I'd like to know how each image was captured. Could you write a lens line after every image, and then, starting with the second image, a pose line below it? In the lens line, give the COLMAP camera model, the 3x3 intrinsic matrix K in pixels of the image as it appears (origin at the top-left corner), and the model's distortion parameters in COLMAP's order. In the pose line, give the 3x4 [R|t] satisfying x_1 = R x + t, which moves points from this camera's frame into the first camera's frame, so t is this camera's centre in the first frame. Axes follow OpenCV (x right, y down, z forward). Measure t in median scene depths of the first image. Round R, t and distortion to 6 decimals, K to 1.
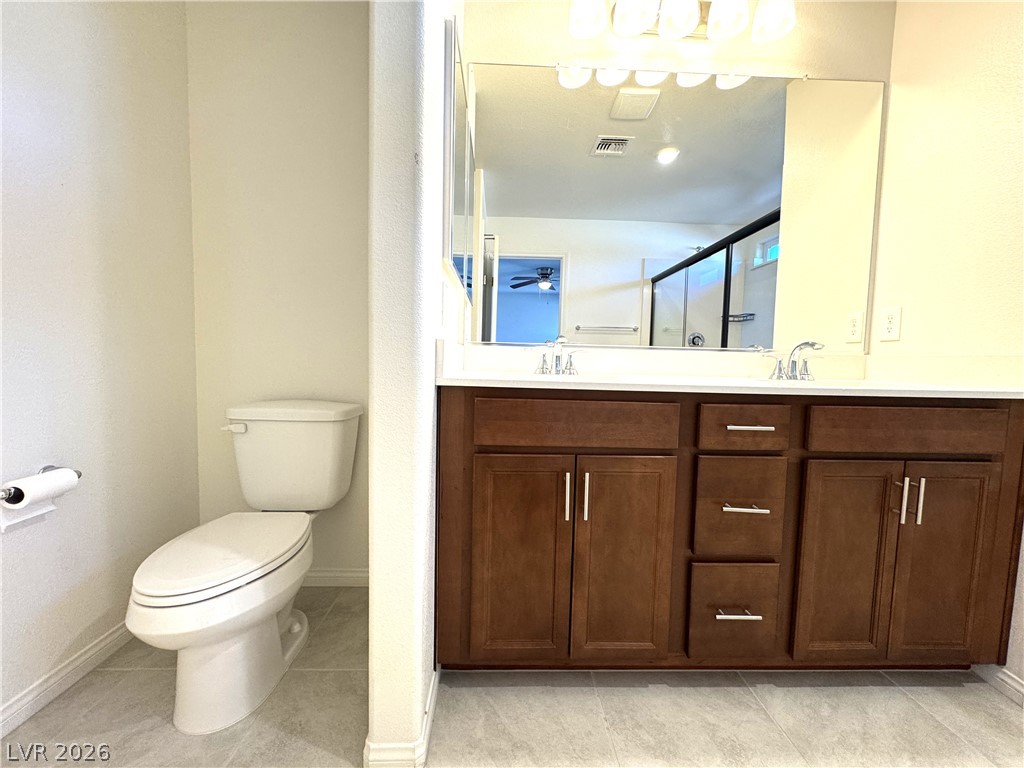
lens RADIAL K [[409.1, 0, 511.2], [0, 409.1, 382.1], [0, 0, 1]] dist [-0.004780, -0.000411]
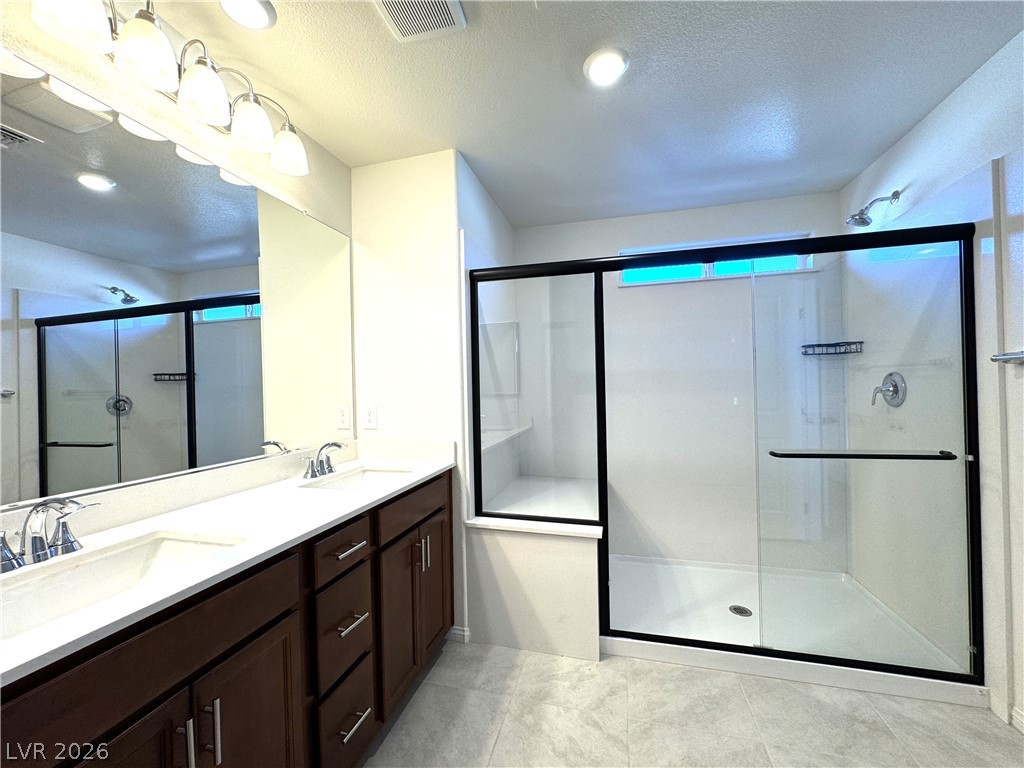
lens RADIAL K [[409.1, 0, 510.8], [0, 409.1, 386.3], [0, 0, 1]] dist [-0.004780, -0.000411]
pose [[0.293472, -0.025745, 0.955621, -0.240617], [0.093878, 0.995582, -0.002008, -0.201531], [-0.951347, 0.090301, 0.294592, 0.141346]]
